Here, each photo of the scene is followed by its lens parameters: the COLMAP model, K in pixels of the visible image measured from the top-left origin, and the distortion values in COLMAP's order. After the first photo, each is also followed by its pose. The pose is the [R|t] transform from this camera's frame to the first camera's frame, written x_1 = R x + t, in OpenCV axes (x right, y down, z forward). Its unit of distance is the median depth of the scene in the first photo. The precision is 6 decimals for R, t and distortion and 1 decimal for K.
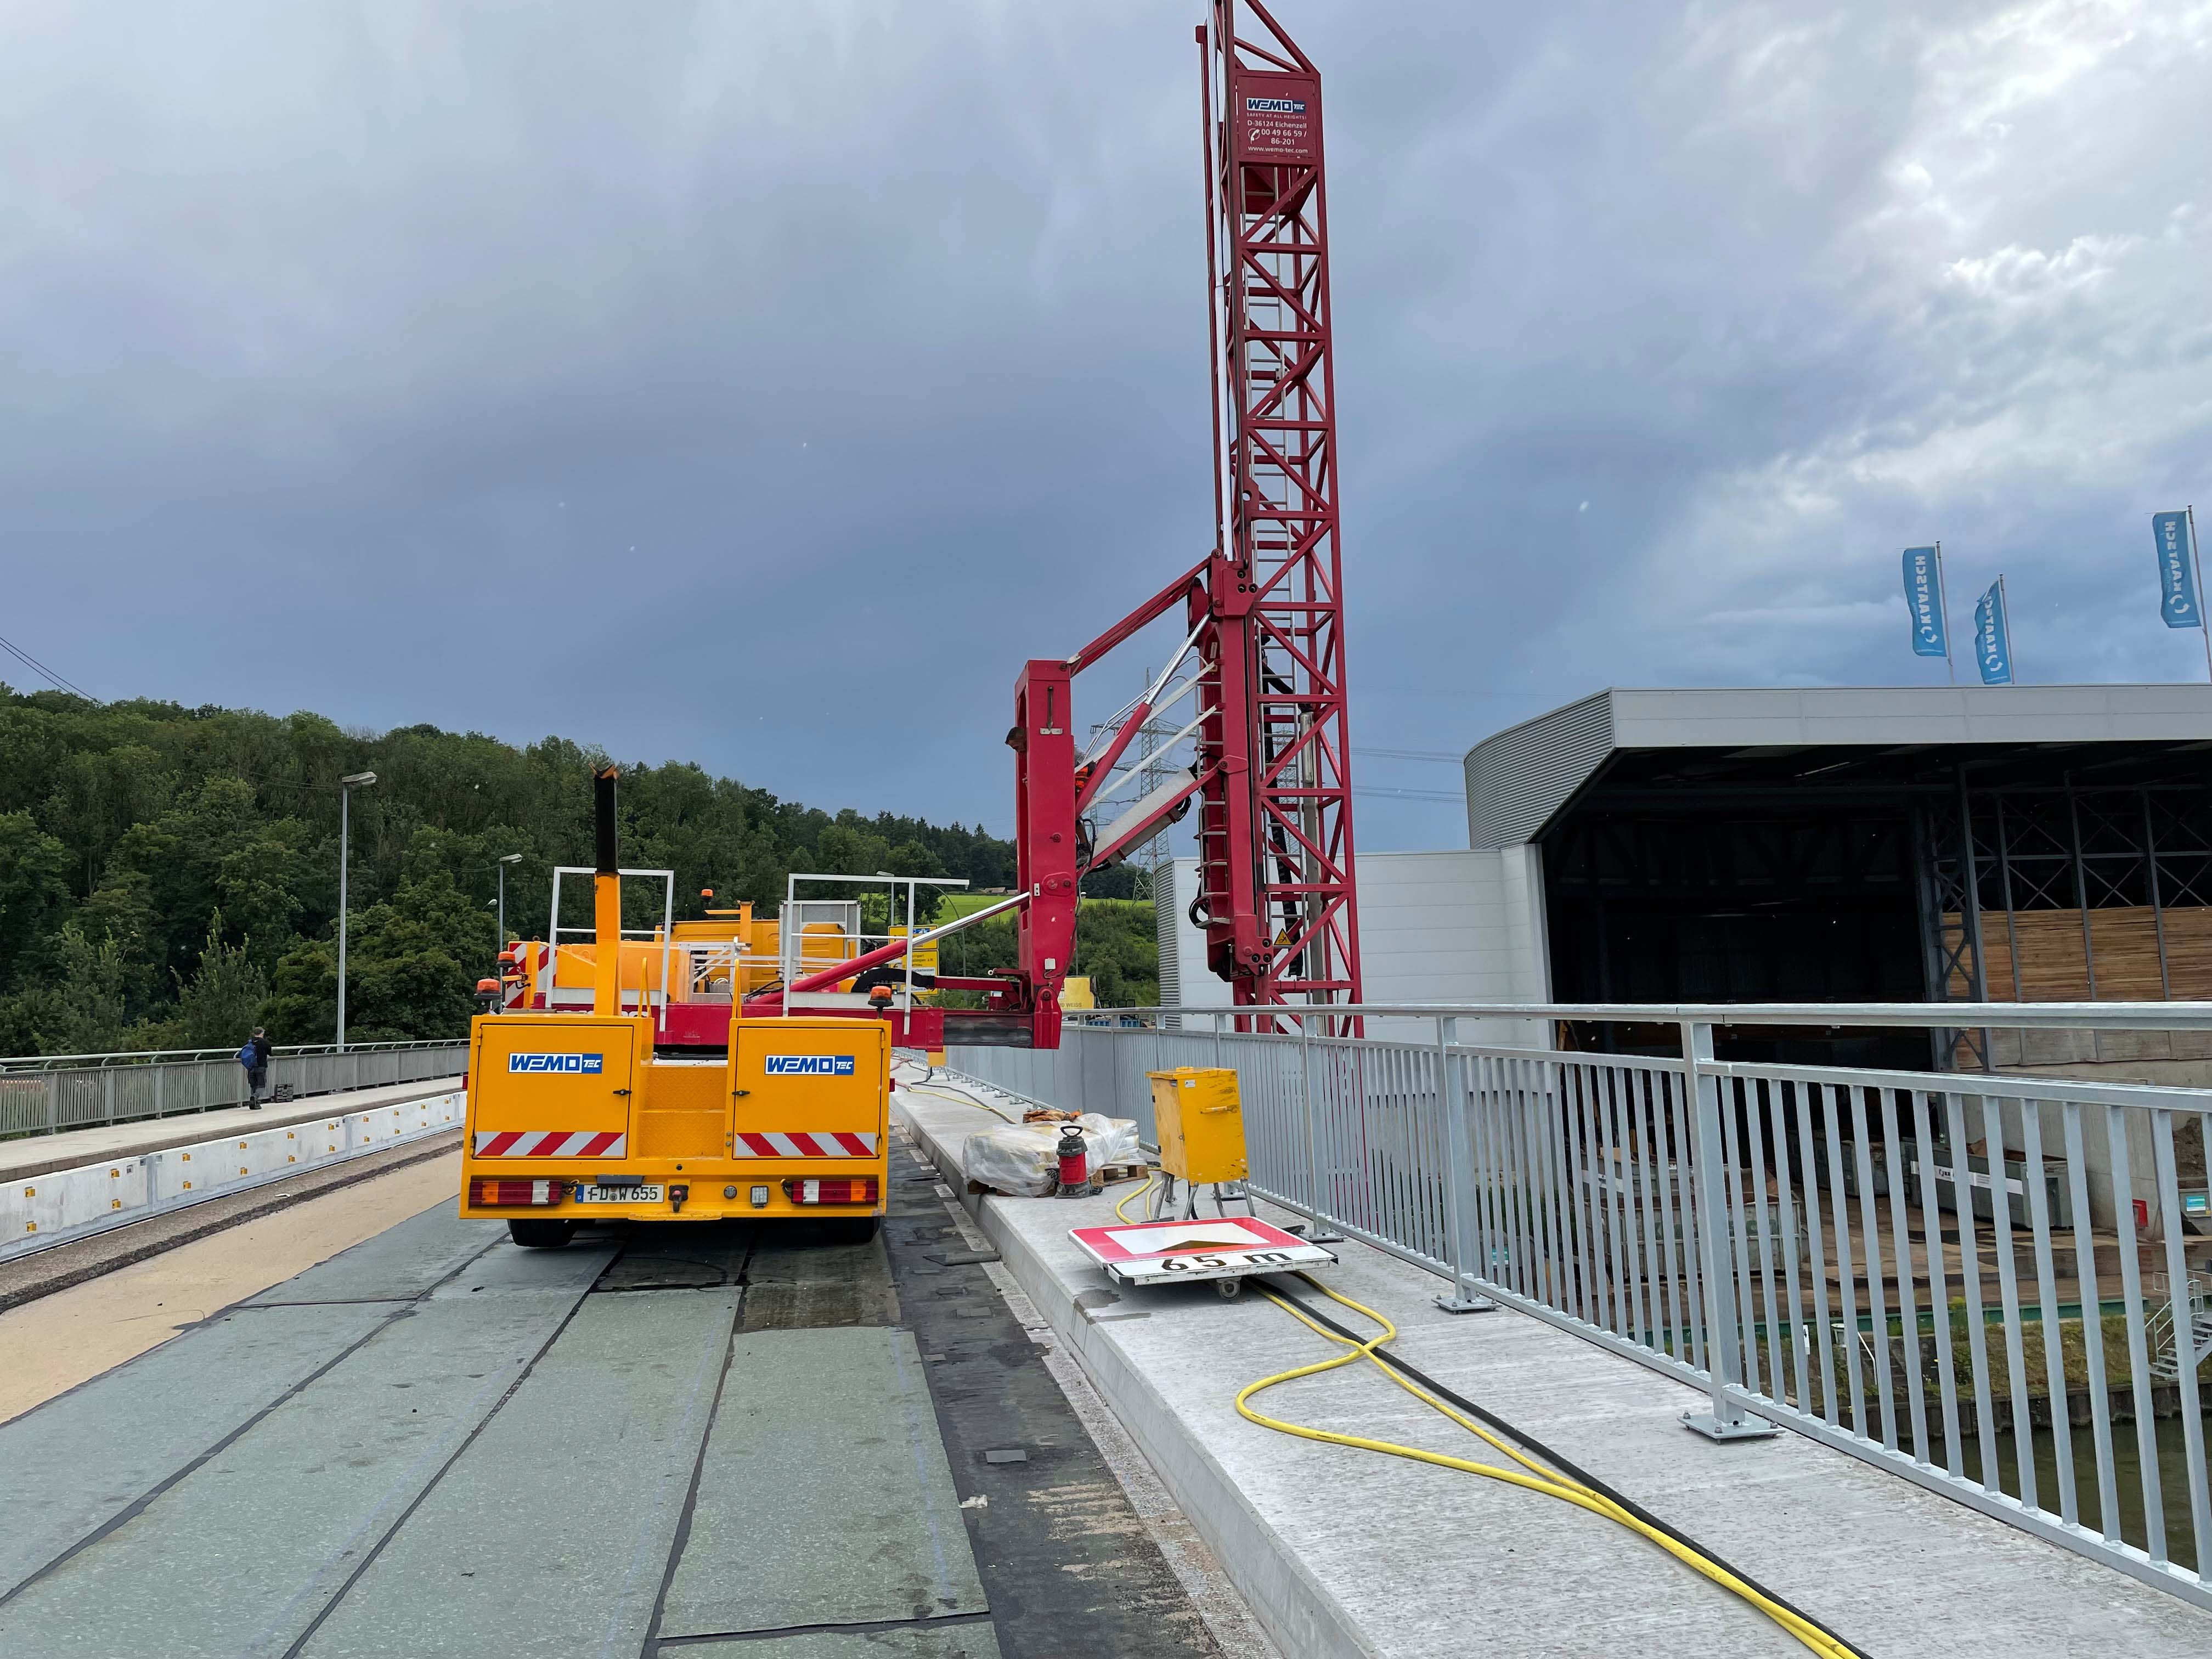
lens RADIAL K [[1662.3, 0, 1106.9], [0, 1662.3, 828.7], [0, 0, 1]] dist [-0.003792, -0.010976]
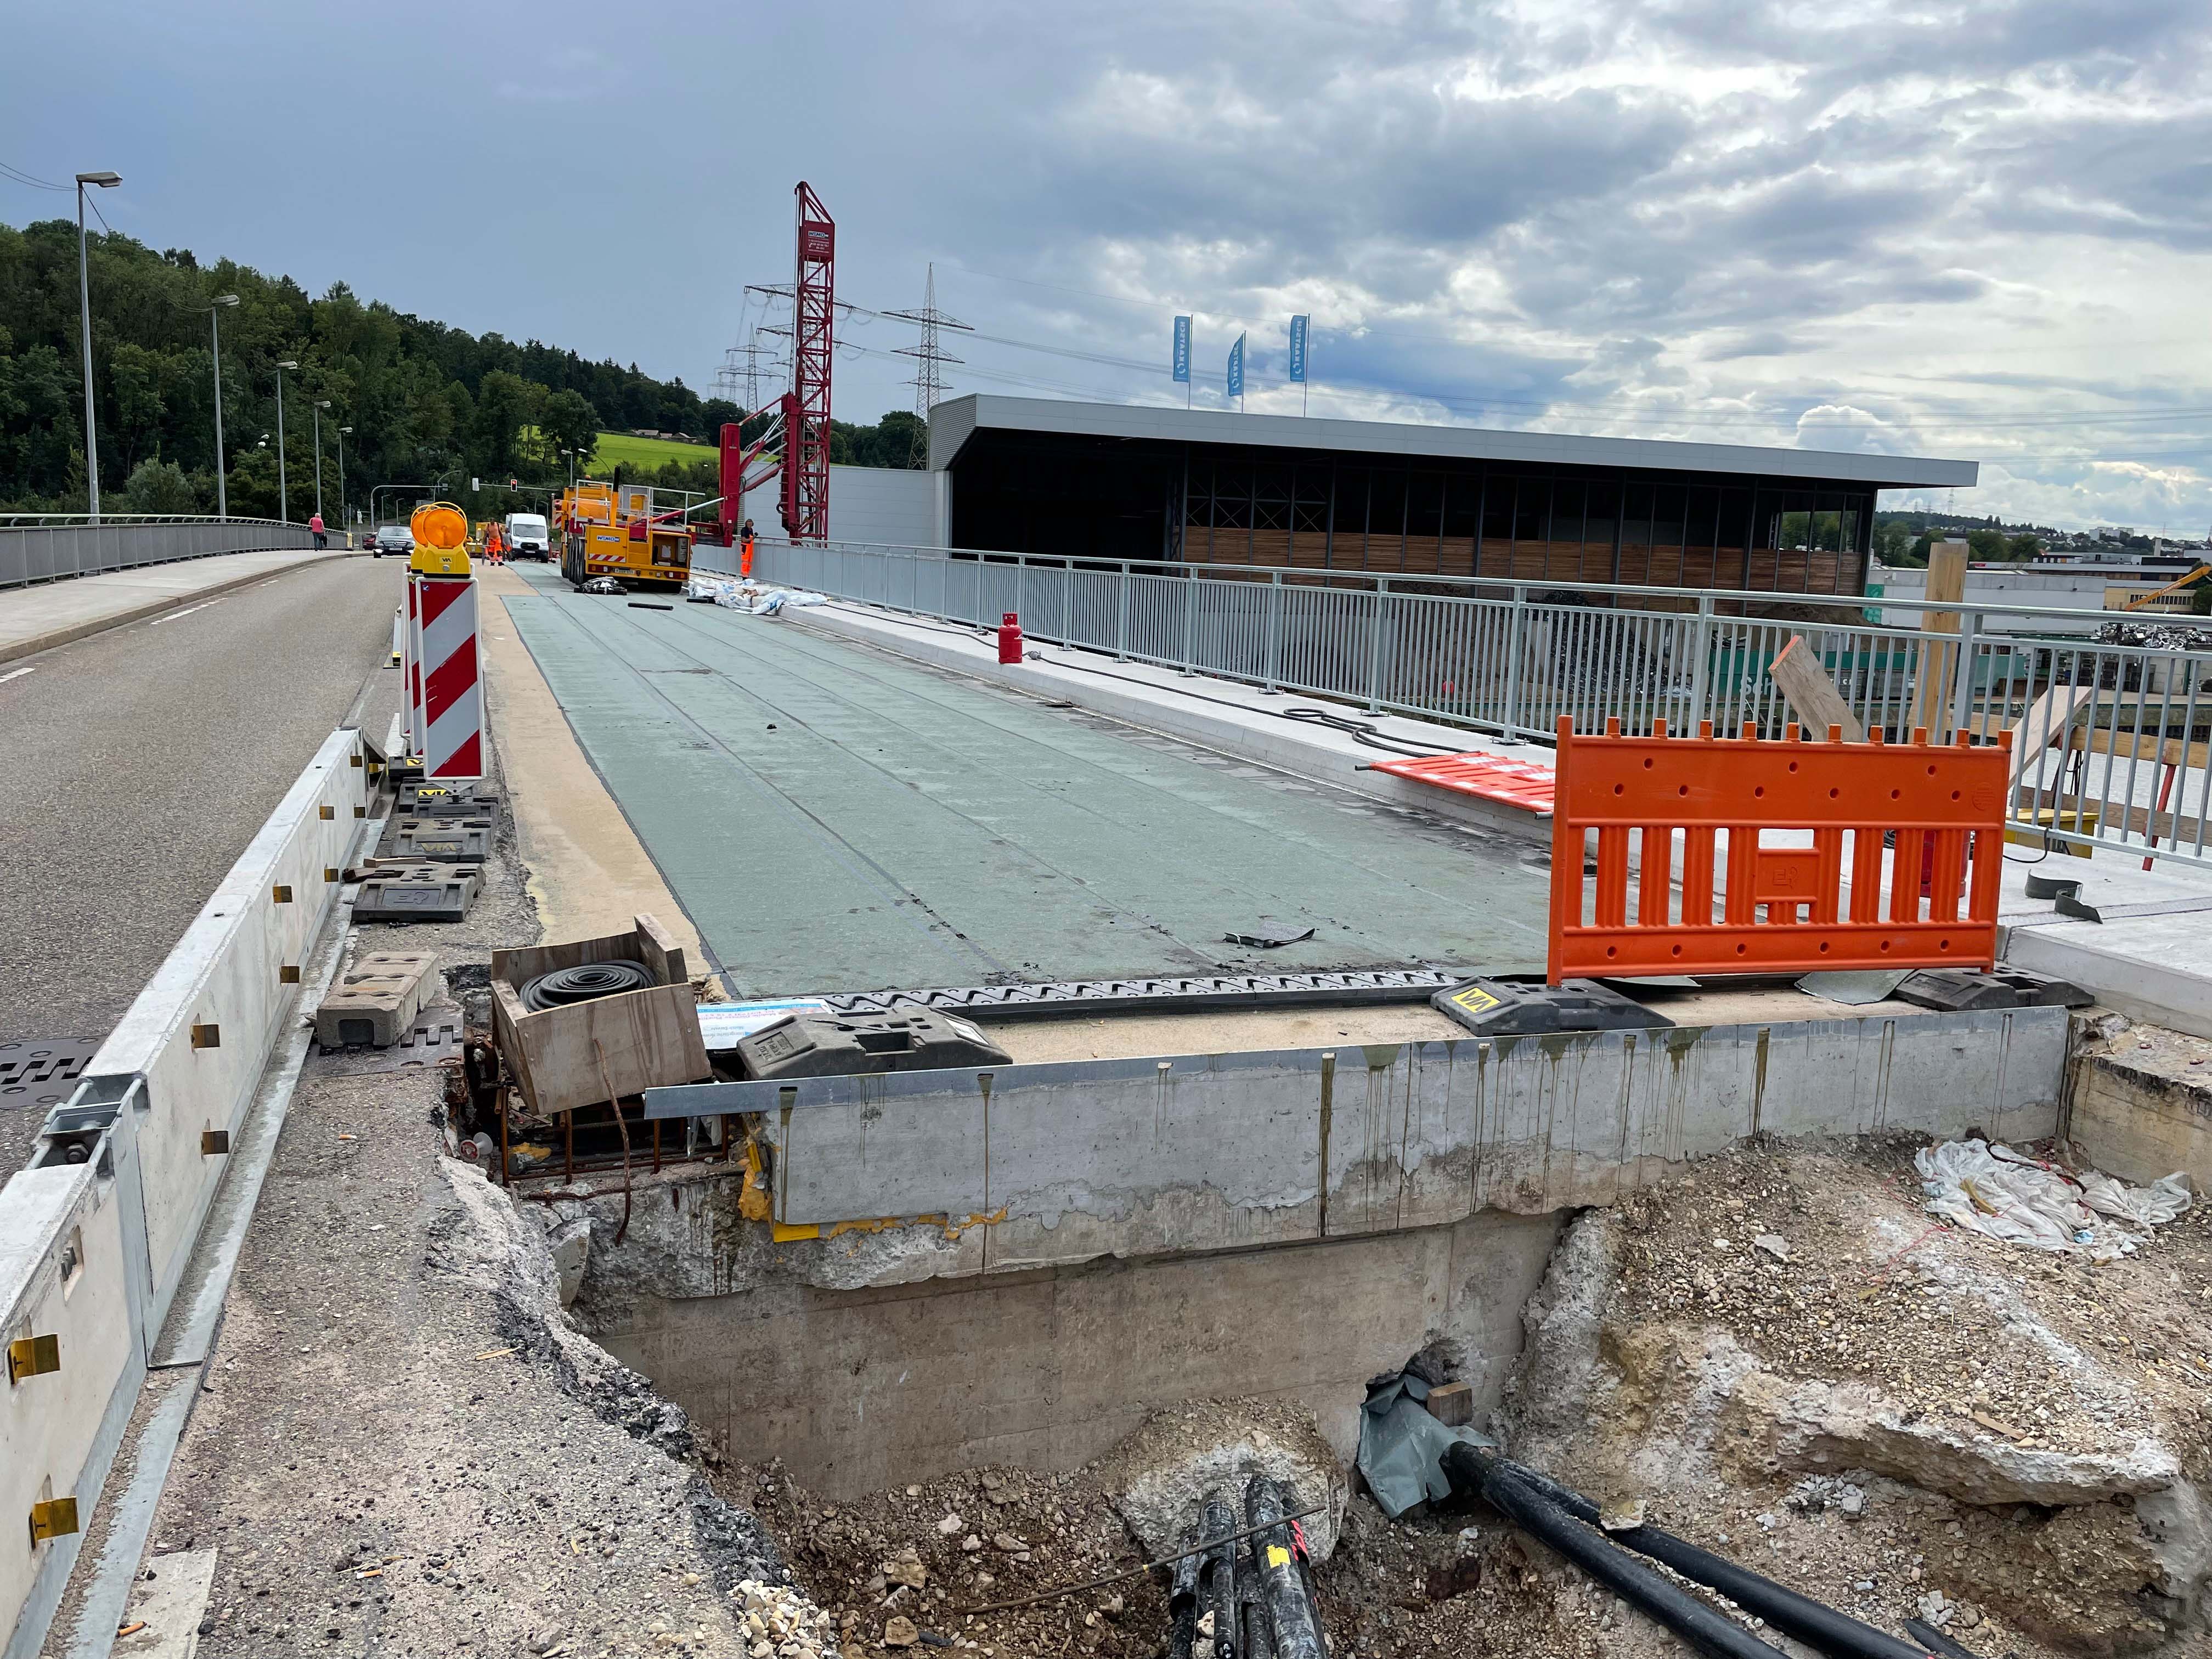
lens RADIAL K [[1662.3, 0, 1099.3], [0, 1662.3, 831.0], [0, 0, 1]] dist [-0.003792, -0.010976]
pose [[0.977400, 0.041995, 0.207187, 0.004273], [-0.094058, 0.964107, 0.248297, -0.035282], [-0.189323, -0.262173, 0.946267, -0.393915]]
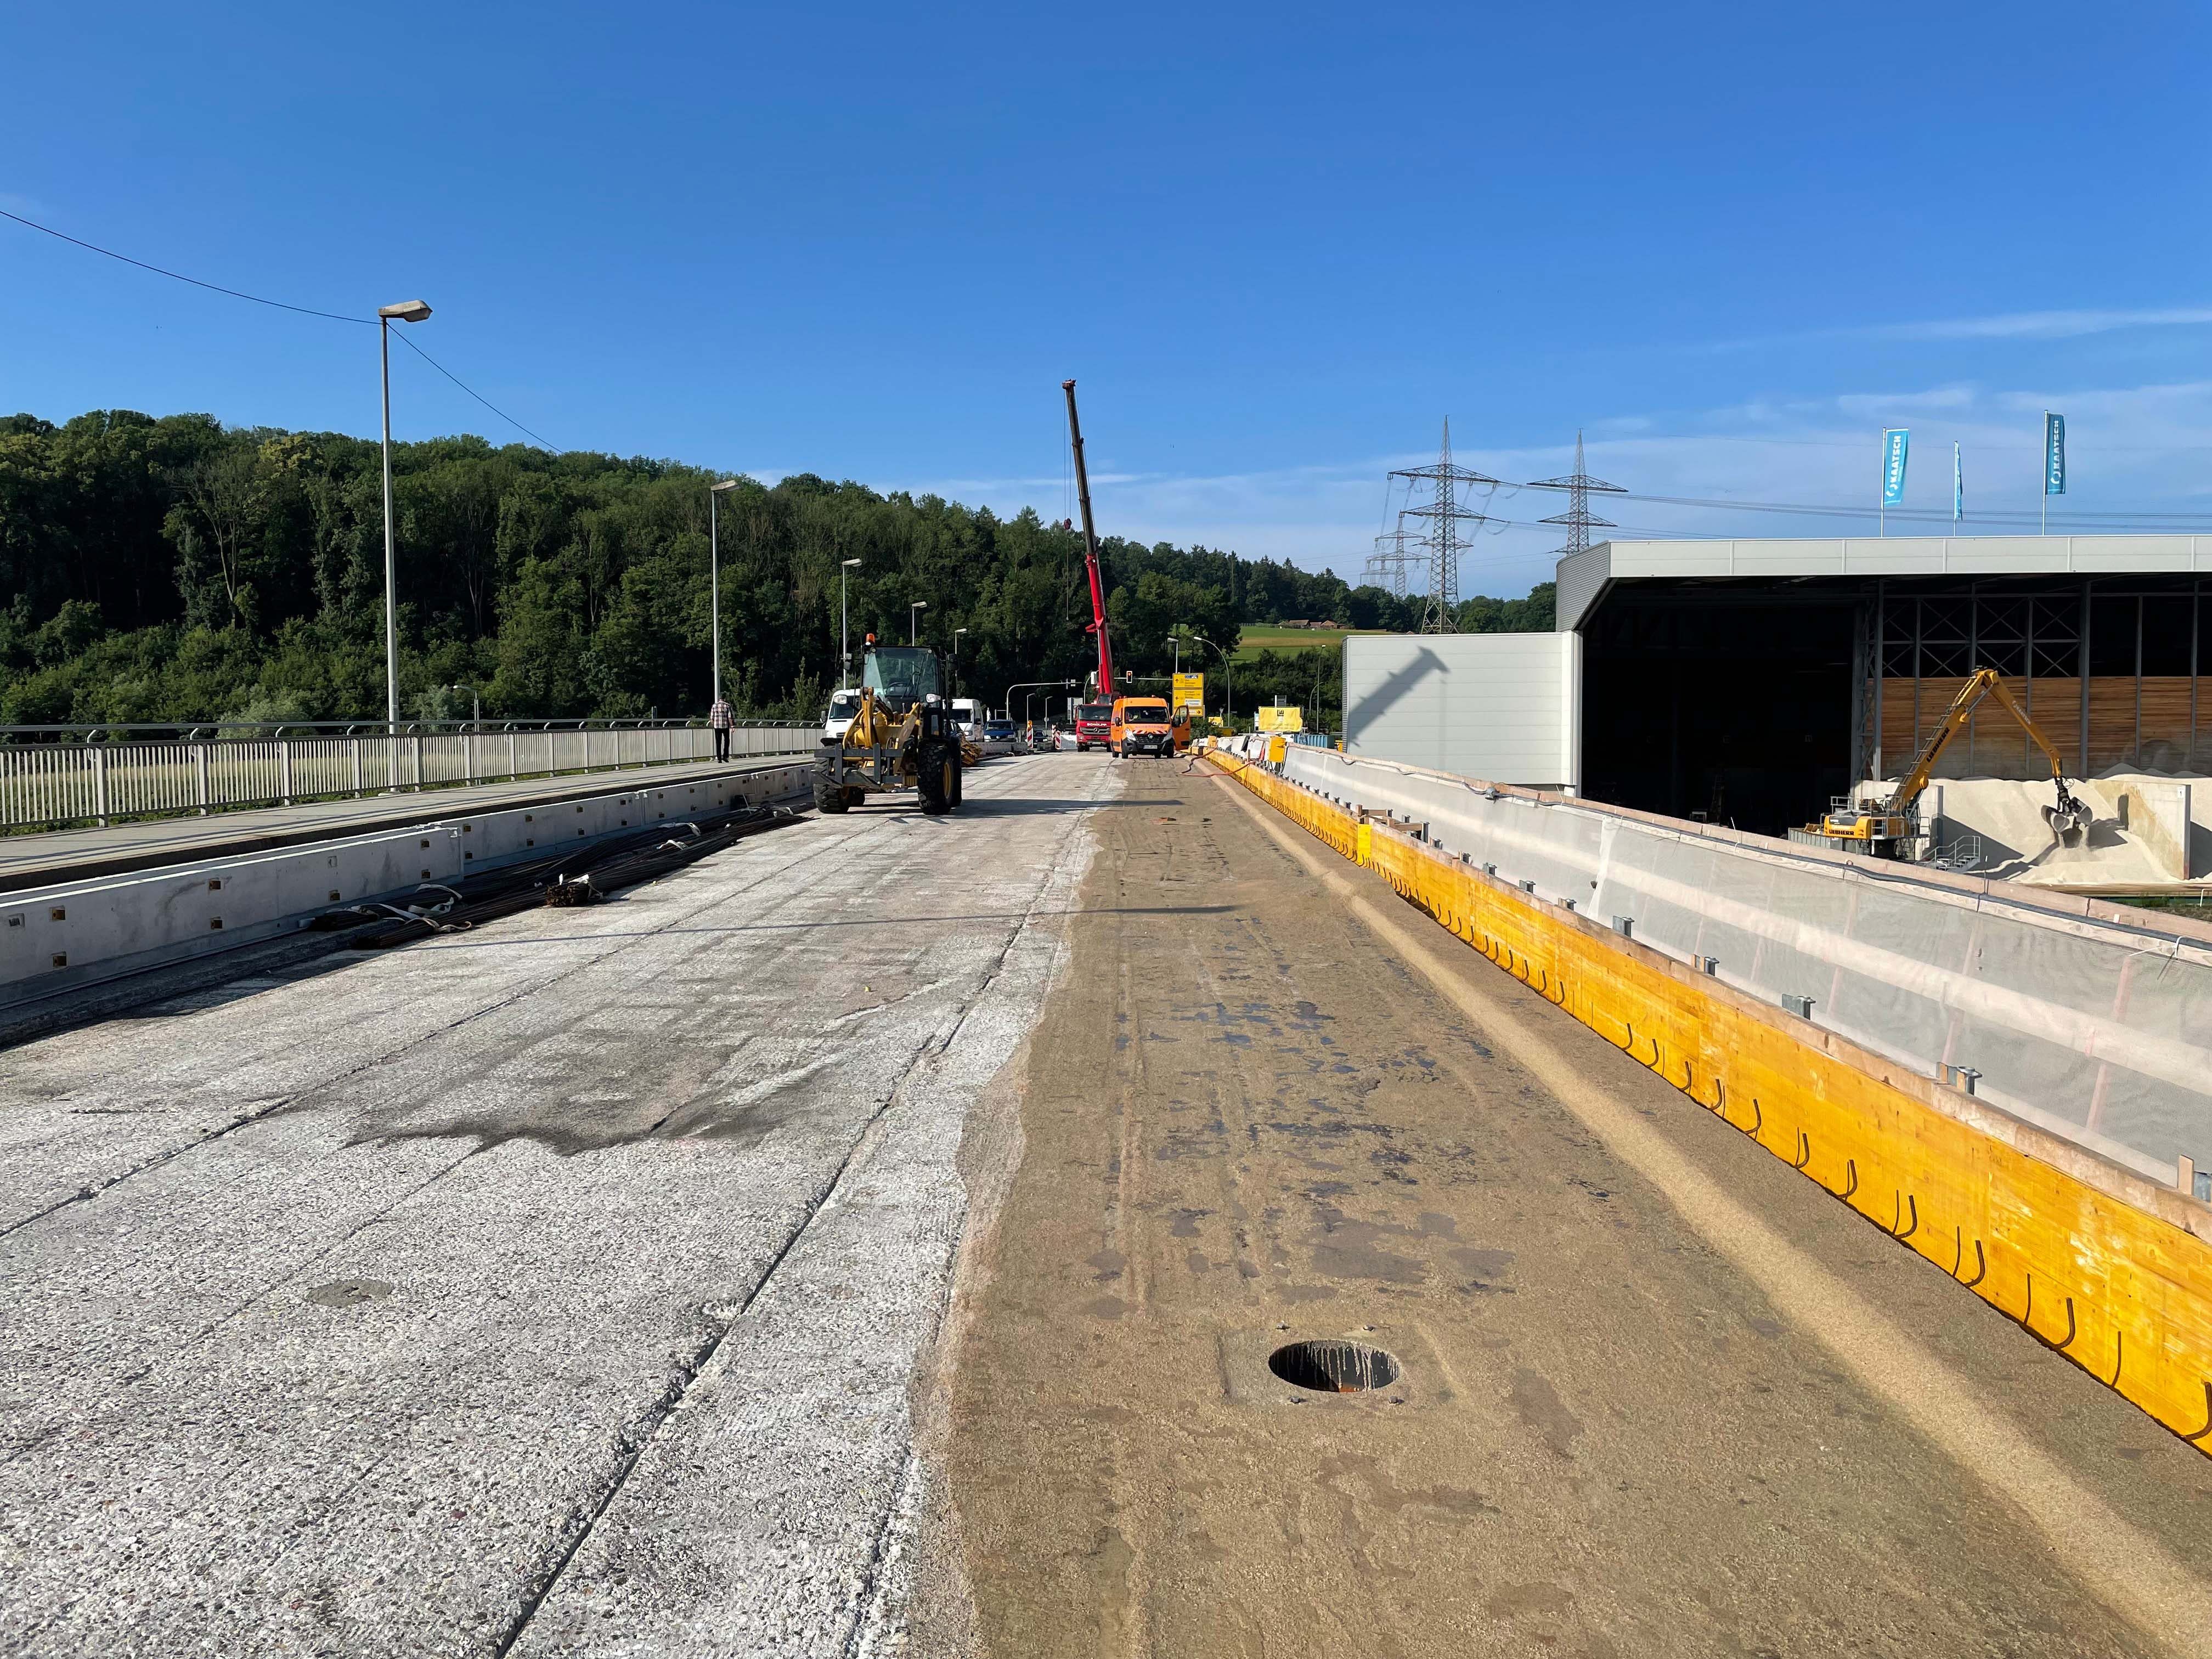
lens RADIAL K [[1662.3, 0, 1093.5], [0, 1662.3, 829.4], [0, 0, 1]] dist [-0.003792, -0.010976]
pose [[0.980871, 0.045549, -0.189255, 0.036371], [-0.014387, 0.986542, 0.162873, -0.021232], [0.194127, -0.157034, 0.968326, -0.270065]]
